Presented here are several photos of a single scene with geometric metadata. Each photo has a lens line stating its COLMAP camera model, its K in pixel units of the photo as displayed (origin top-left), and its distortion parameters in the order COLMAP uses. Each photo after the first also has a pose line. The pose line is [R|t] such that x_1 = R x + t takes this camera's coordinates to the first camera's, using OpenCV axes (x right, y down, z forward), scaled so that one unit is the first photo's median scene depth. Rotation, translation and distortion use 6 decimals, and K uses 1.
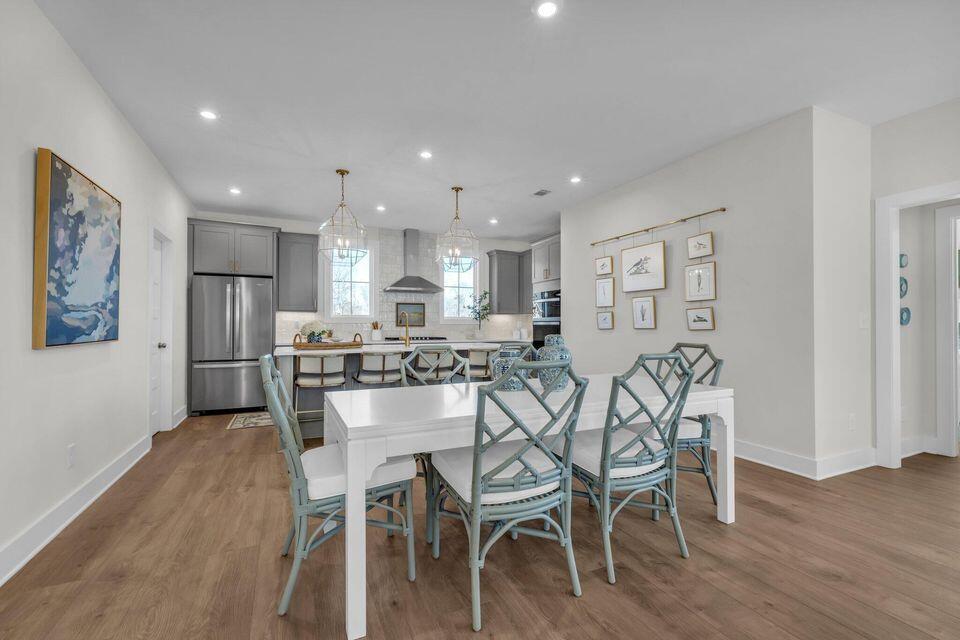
lens RADIAL K [[413.7, 0, 481.6], [0, 413.7, 321.0], [0, 0, 1]] dist [-0.004115, -0.000469]
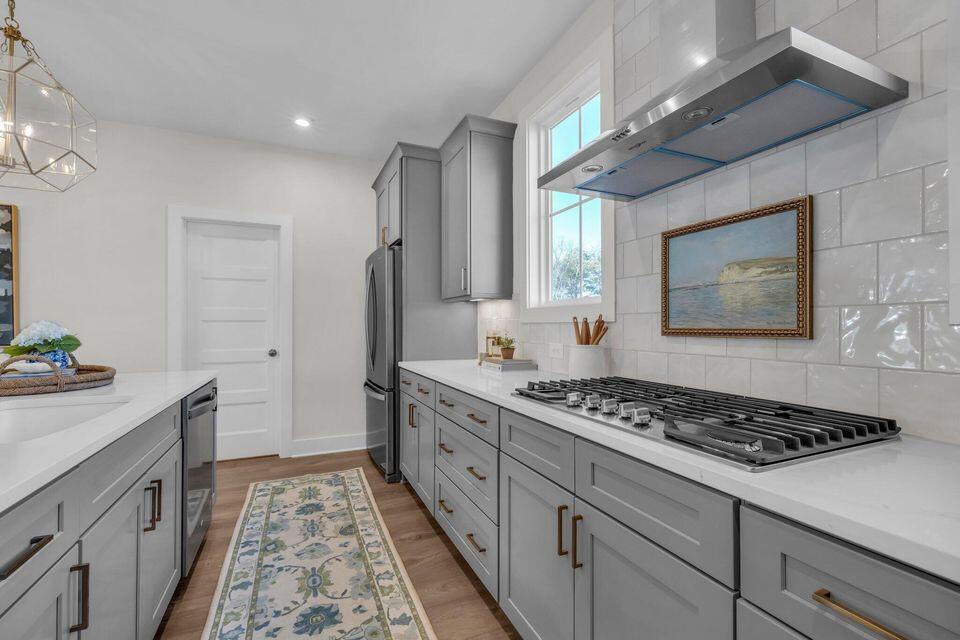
lens RADIAL K [[413.7, 0, 471.7], [0, 413.7, 323.3], [0, 0, 1]] dist [-0.004115, -0.000469]
pose [[-0.041317, -0.001127, -0.999145, 0.027882], [0.019029, 0.999817, -0.001915, 0.004726], [0.998965, -0.019092, -0.041288, 0.891734]]
